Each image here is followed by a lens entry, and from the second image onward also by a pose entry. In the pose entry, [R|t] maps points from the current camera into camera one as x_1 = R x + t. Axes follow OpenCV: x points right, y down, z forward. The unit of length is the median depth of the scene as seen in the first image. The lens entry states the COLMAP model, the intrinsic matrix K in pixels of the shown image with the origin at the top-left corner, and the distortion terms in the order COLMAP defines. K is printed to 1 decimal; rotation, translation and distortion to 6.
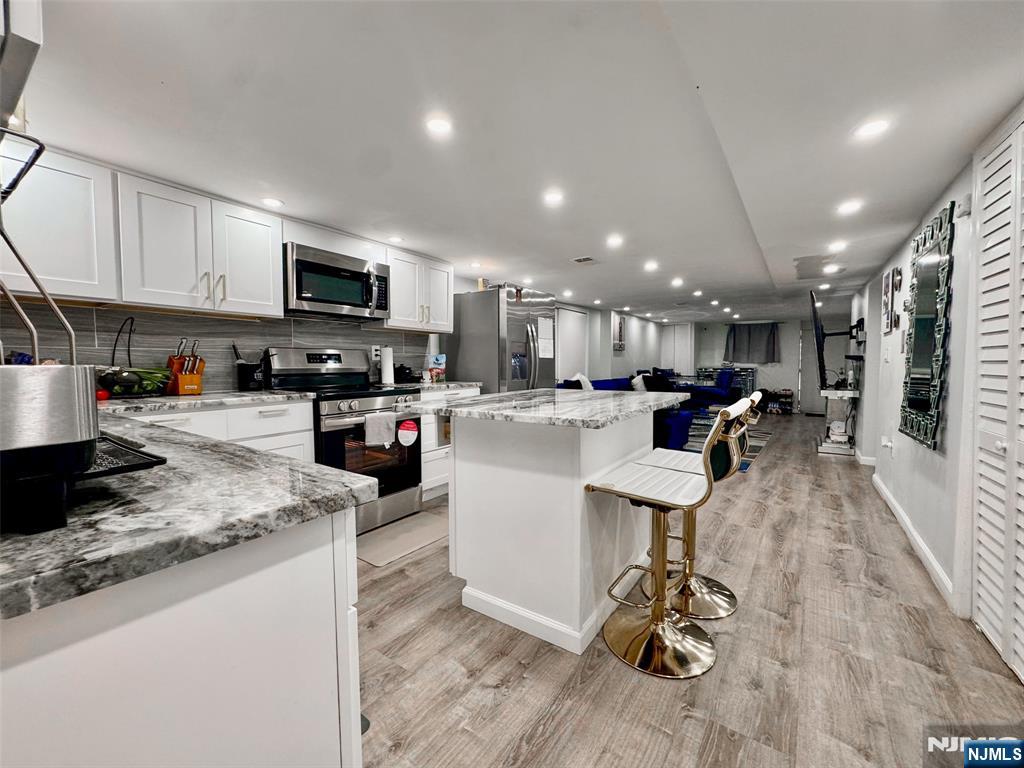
lens RADIAL K [[410.8, 0, 512.0], [0, 410.8, 384.0], [0, 0, 1]] dist [0.000578, 0.000179]
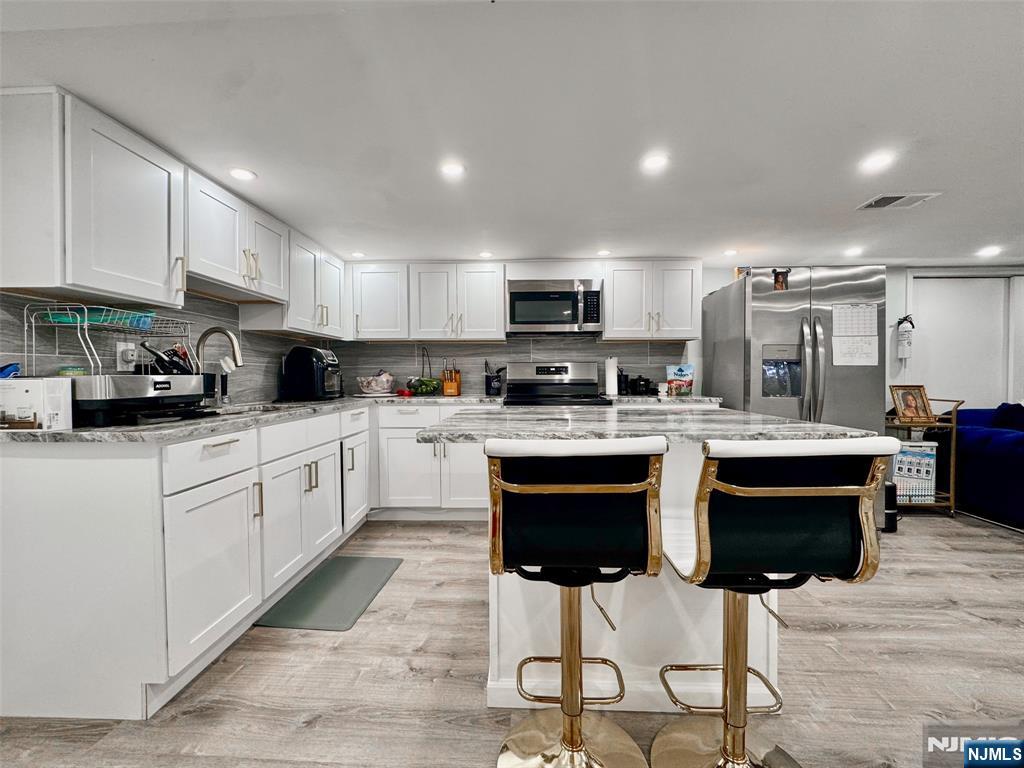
lens RADIAL K [[417.2, 0, 516.9], [0, 417.2, 383.7], [0, 0, 1]] dist [0.001744, 0.000316]
pose [[0.545862, 0.015993, -0.837722, 0.483432], [-0.040255, 0.999164, -0.007155, -0.012861], [0.836908, 0.037628, 0.546049, 0.278486]]
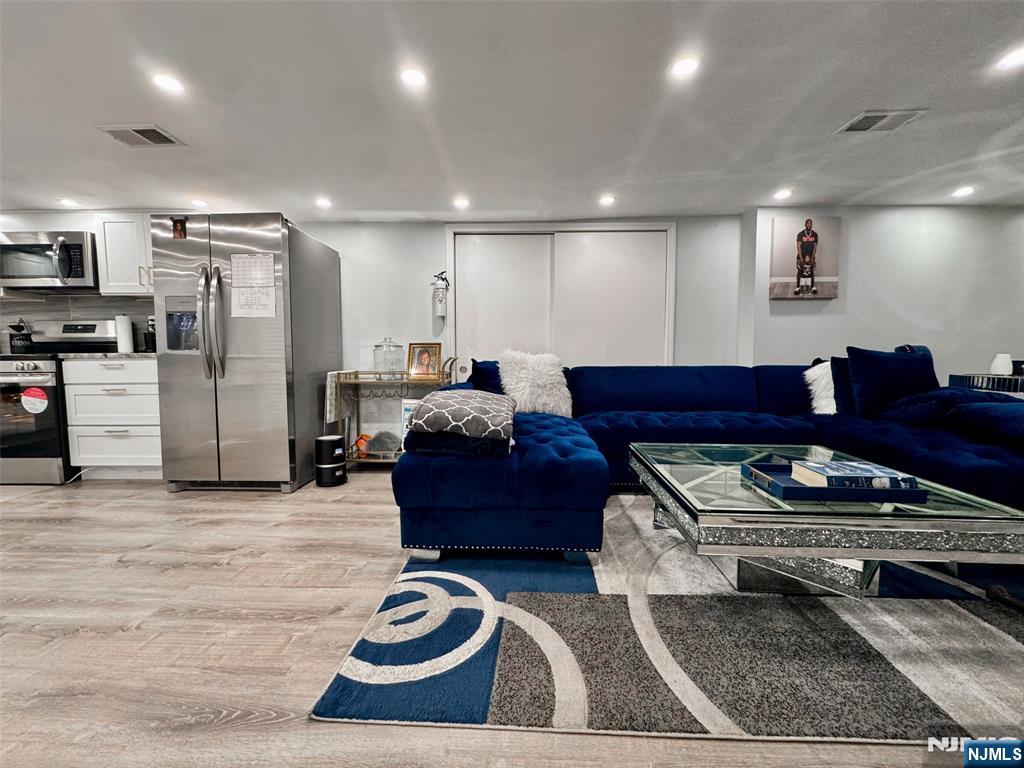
lens RADIAL K [[410.8, 0, 512.0], [0, 410.8, 384.0], [0, 0, 1]] dist [0.000578, 0.000179]
pose [[0.554548, 0.058435, -0.830098, 1.172593], [-0.040343, 0.998246, 0.043320, -0.007041], [0.831173, 0.009465, 0.555933, 1.380651]]
